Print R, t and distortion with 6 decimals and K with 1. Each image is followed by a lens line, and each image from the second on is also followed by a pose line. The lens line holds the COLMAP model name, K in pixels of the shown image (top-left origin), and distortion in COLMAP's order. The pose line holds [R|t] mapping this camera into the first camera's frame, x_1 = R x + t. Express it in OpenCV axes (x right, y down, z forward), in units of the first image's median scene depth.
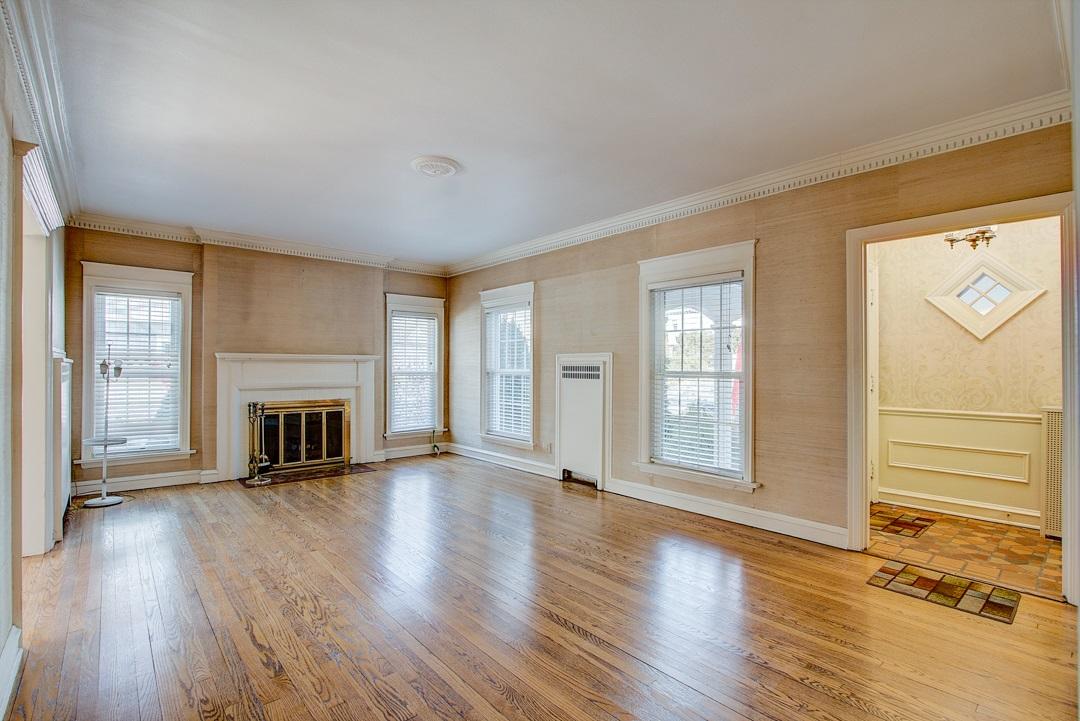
lens RADIAL K [[497.1, 0, 531.1], [0, 497.1, 364.7], [0, 0, 1]] dist [-0.017759, 0.000835]
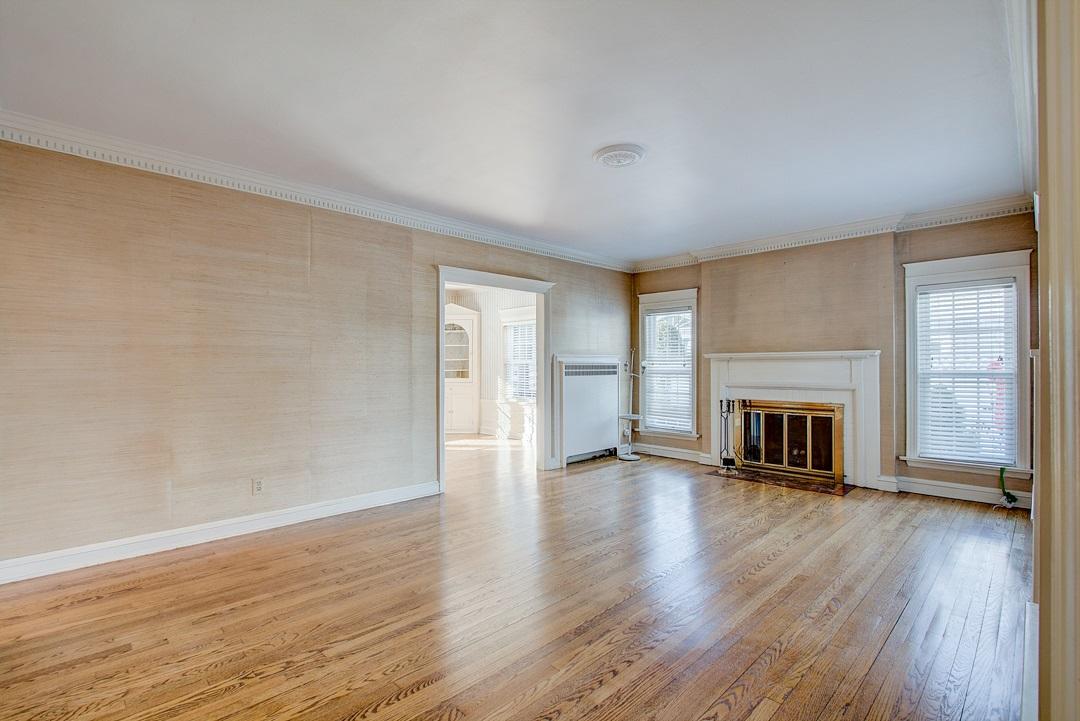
lens RADIAL K [[497.1, 0, 531.1], [0, 497.1, 364.7], [0, 0, 1]] dist [-0.017759, 0.000835]
pose [[0.059854, -0.004873, -0.998195, 0.451082], [0.007677, 0.999961, -0.004422, 0.003386], [0.998178, -0.007398, 0.059889, 0.461090]]
